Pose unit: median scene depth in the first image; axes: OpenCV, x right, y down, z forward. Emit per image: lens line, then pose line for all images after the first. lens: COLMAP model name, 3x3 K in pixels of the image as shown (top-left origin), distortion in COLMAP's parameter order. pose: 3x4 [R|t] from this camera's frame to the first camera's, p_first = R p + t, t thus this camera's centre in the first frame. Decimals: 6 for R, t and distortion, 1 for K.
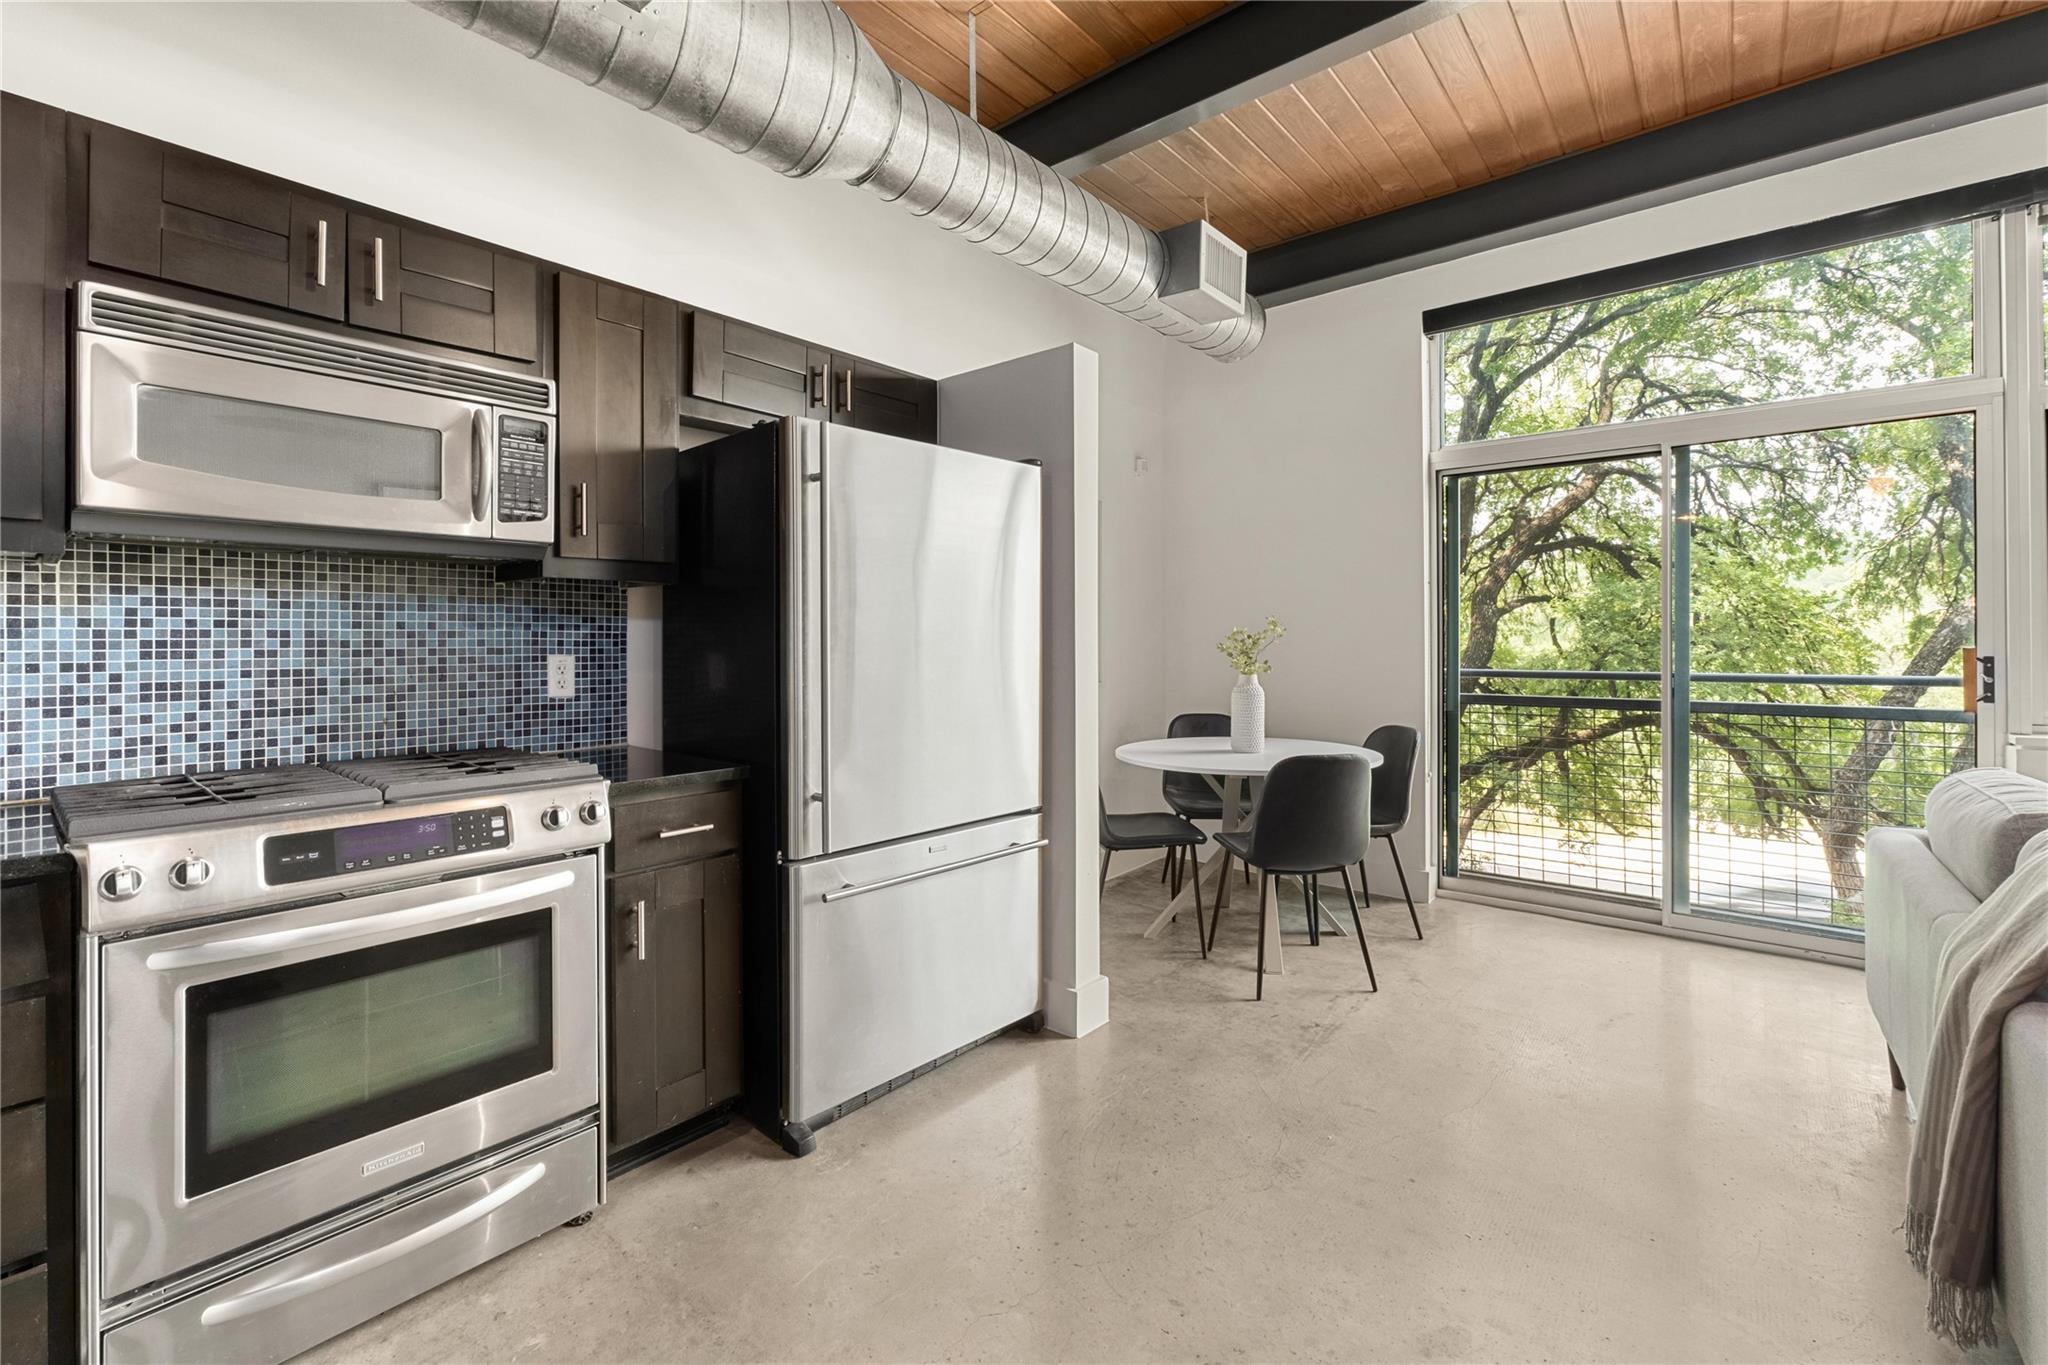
lens RADIAL K [[874.2, 0, 1022.2], [0, 874.2, 642.2], [0, 0, 1]] dist [-0.014172, 0.004778]
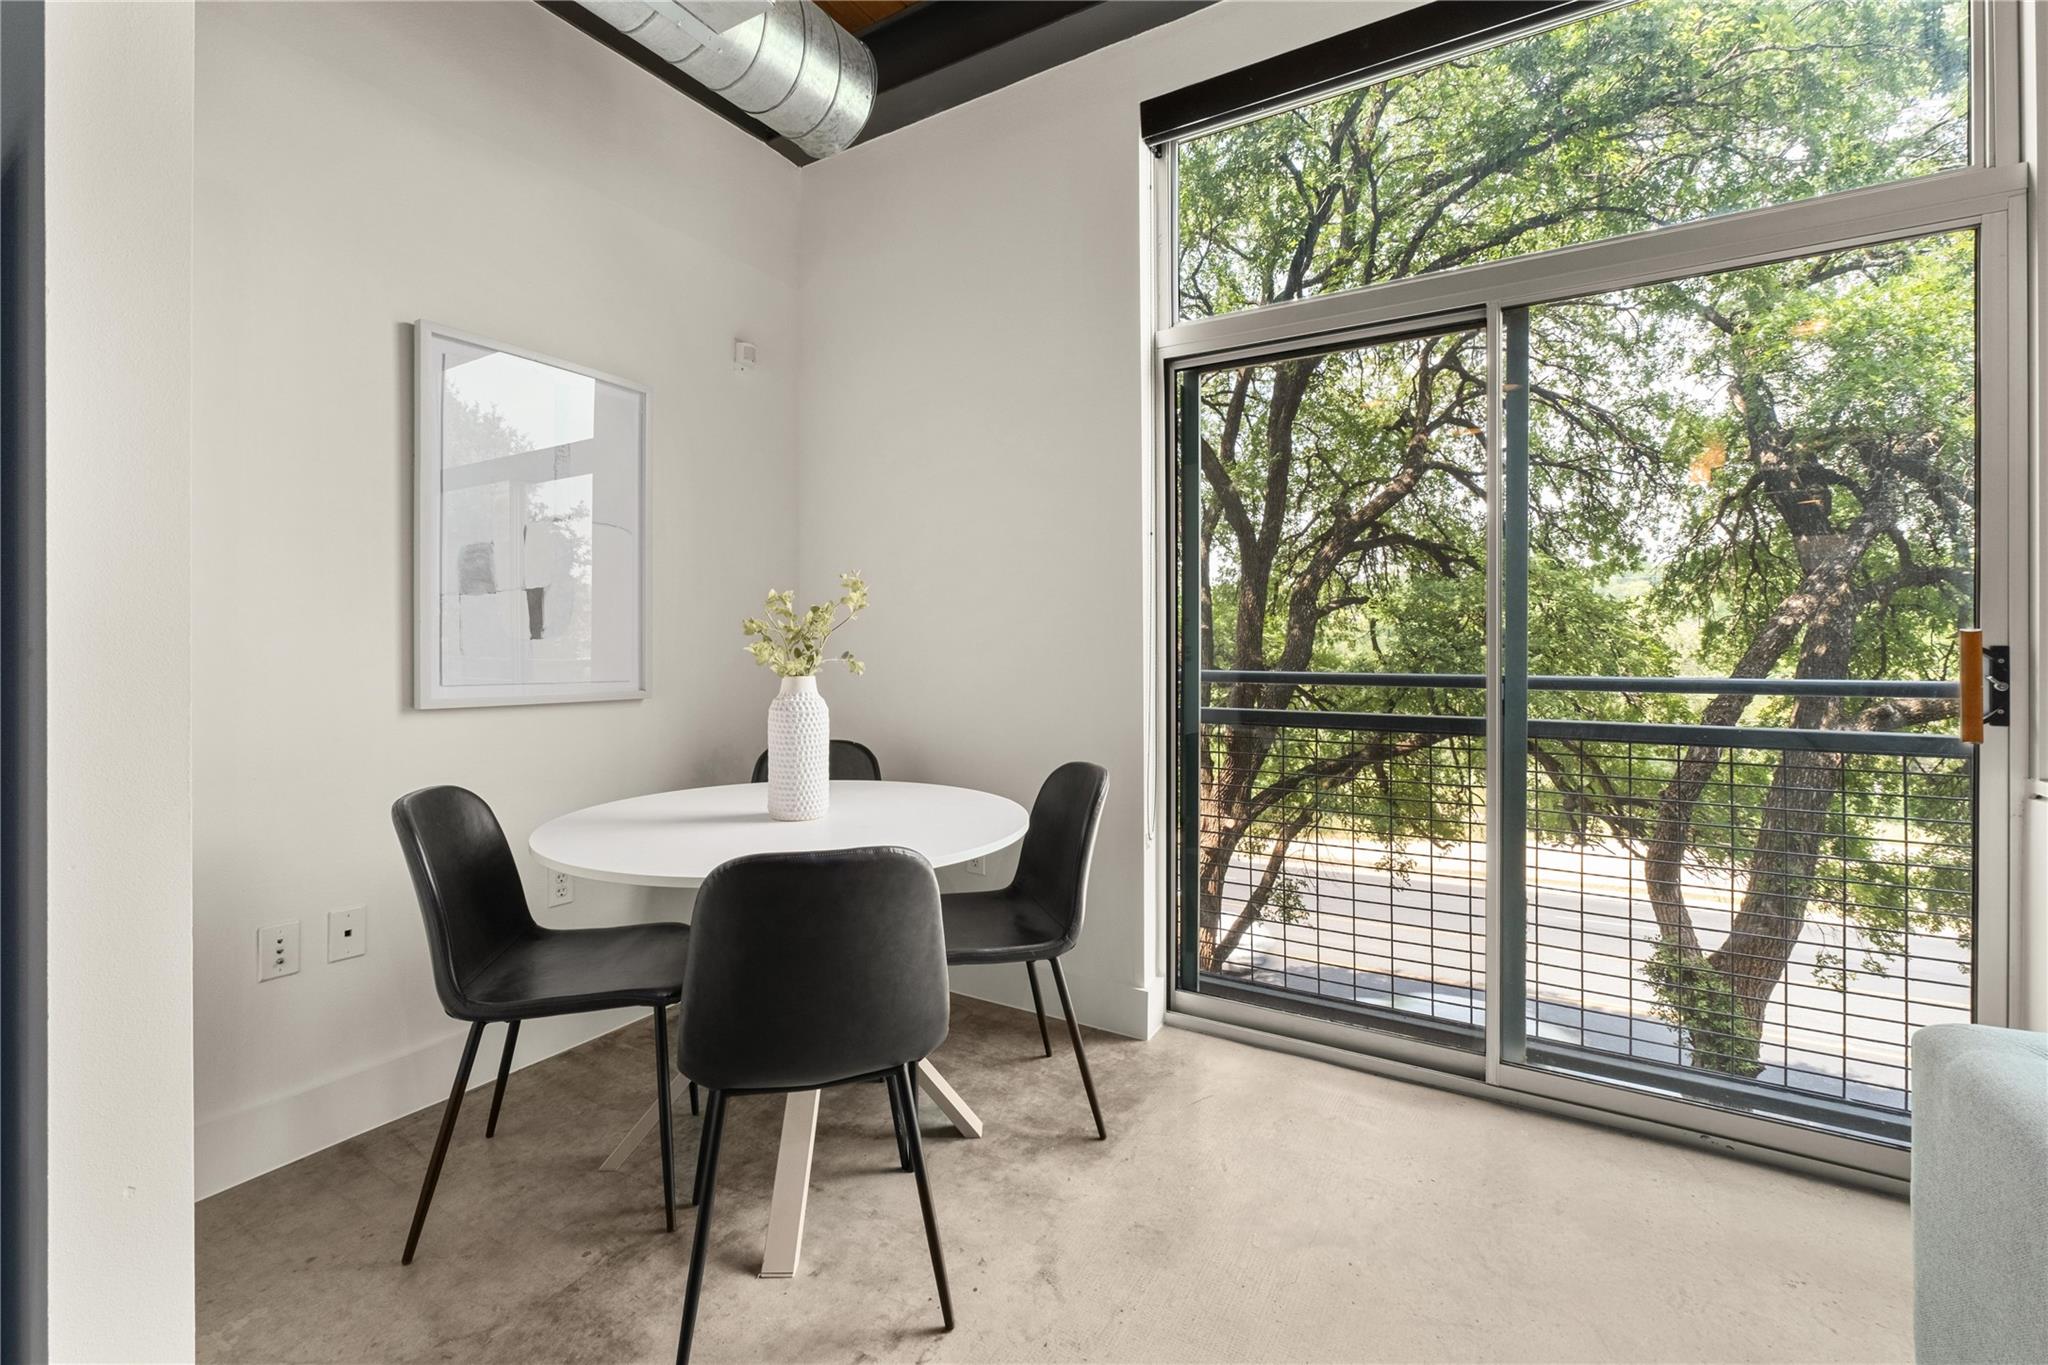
lens RADIAL K [[874.2, 0, 1020.6], [0, 874.2, 646.4], [0, 0, 1]] dist [-0.014172, 0.004778]
pose [[0.988253, 0.006320, 0.152694, 0.281224], [-0.005896, 0.999977, -0.003227, 0.016986], [-0.152711, 0.002289, 0.988268, 0.393827]]
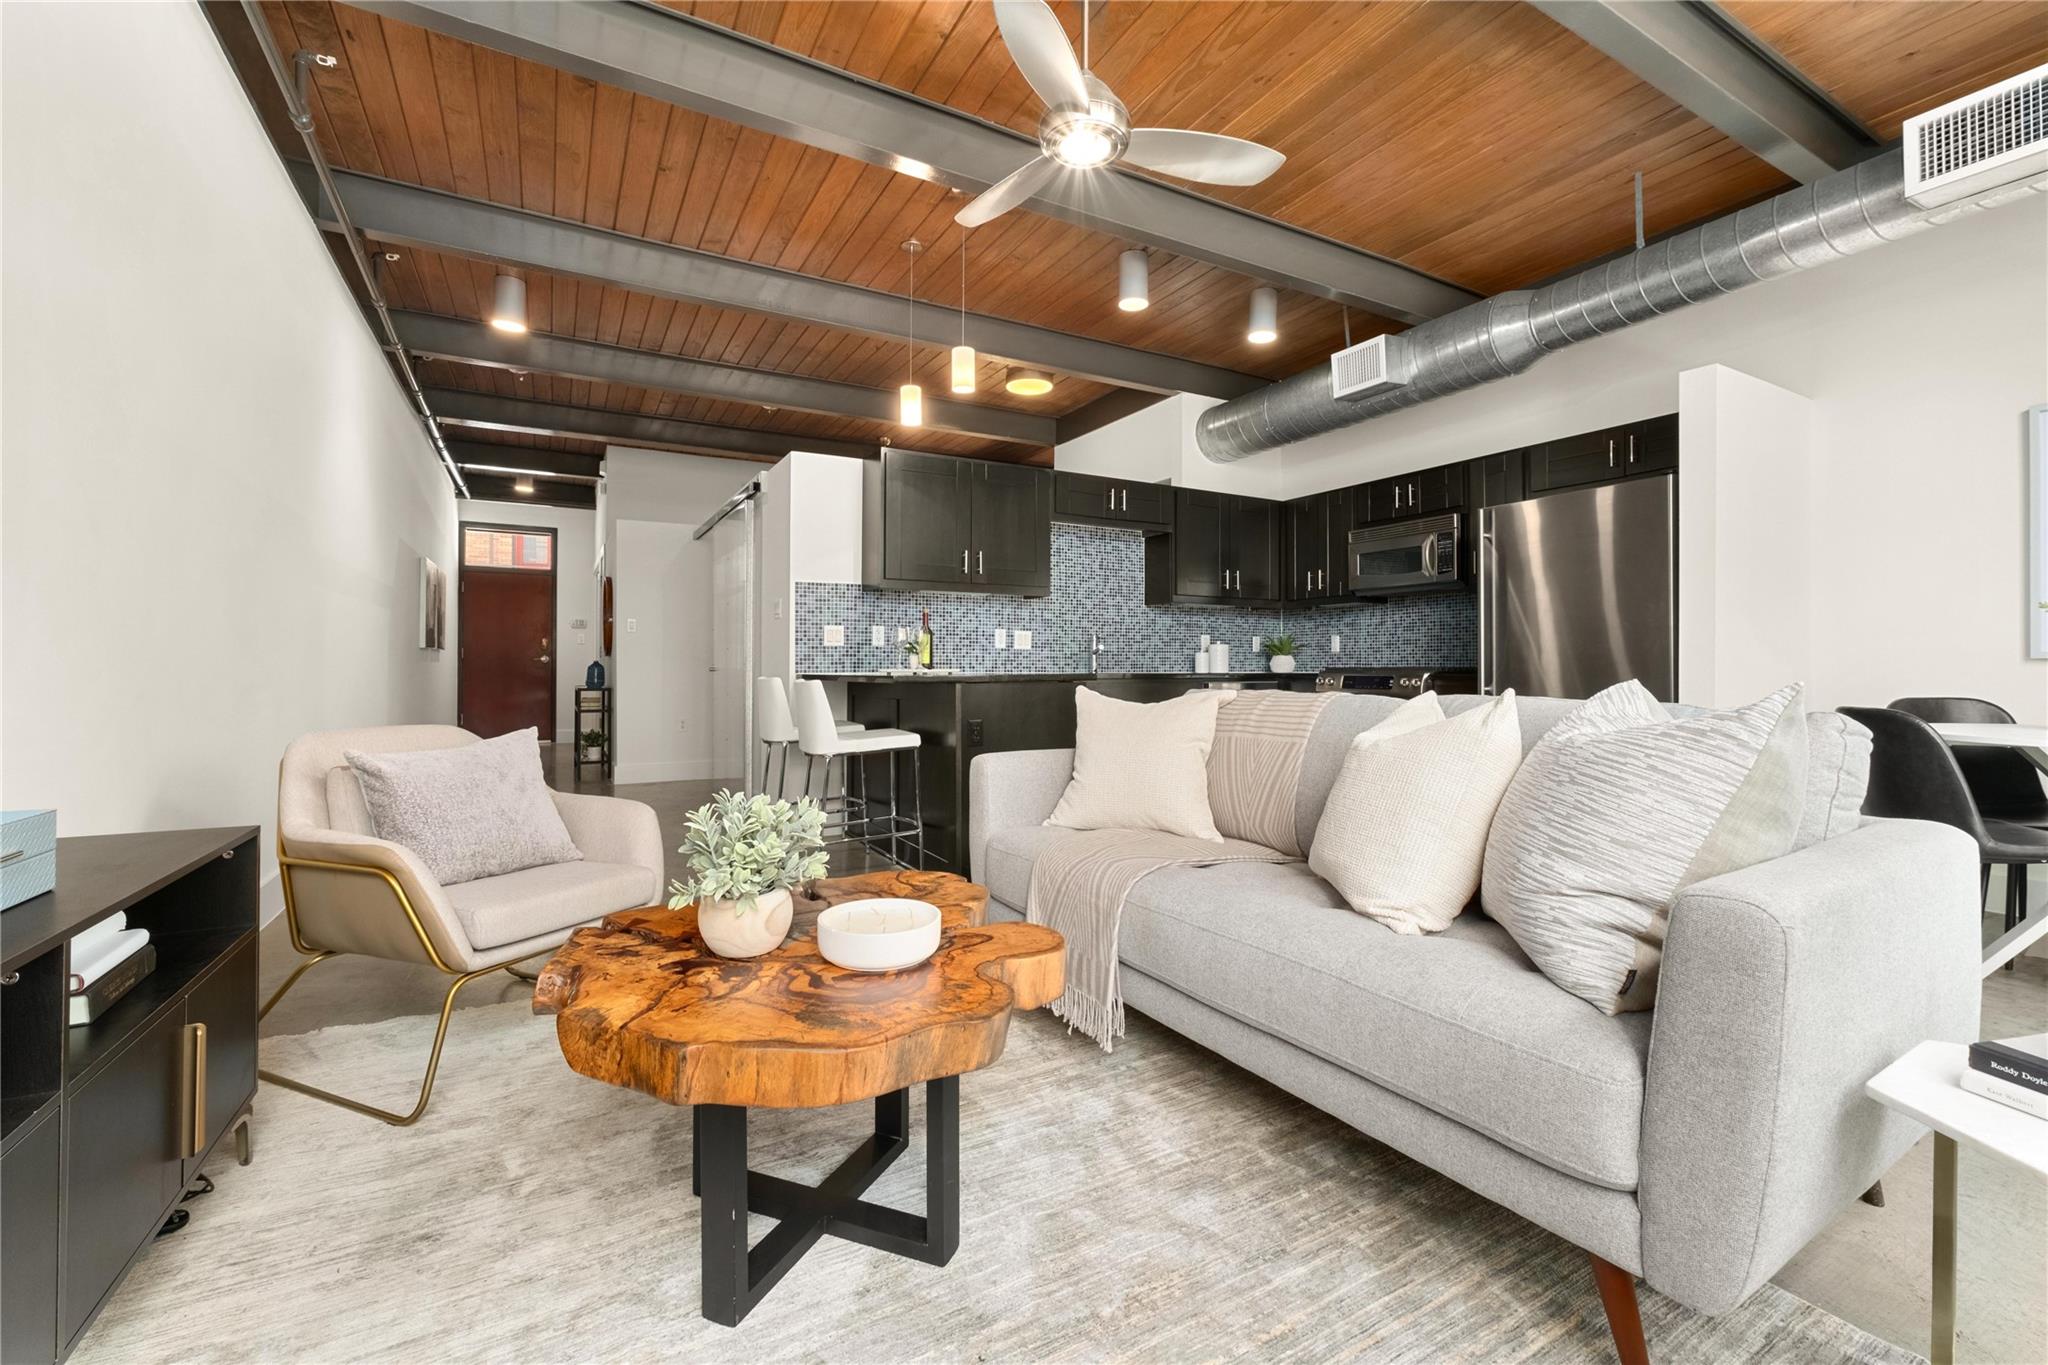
lens RADIAL K [[874.2, 0, 1024.9], [0, 874.2, 660.7], [0, 0, 1]] dist [-0.014172, 0.004778]
pose [[-0.362525, -0.000442, -0.931974, 1.109786], [0.002664, 0.999995, -0.001510, 0.057118], [0.931970, -0.003030, -0.362522, 0.387161]]
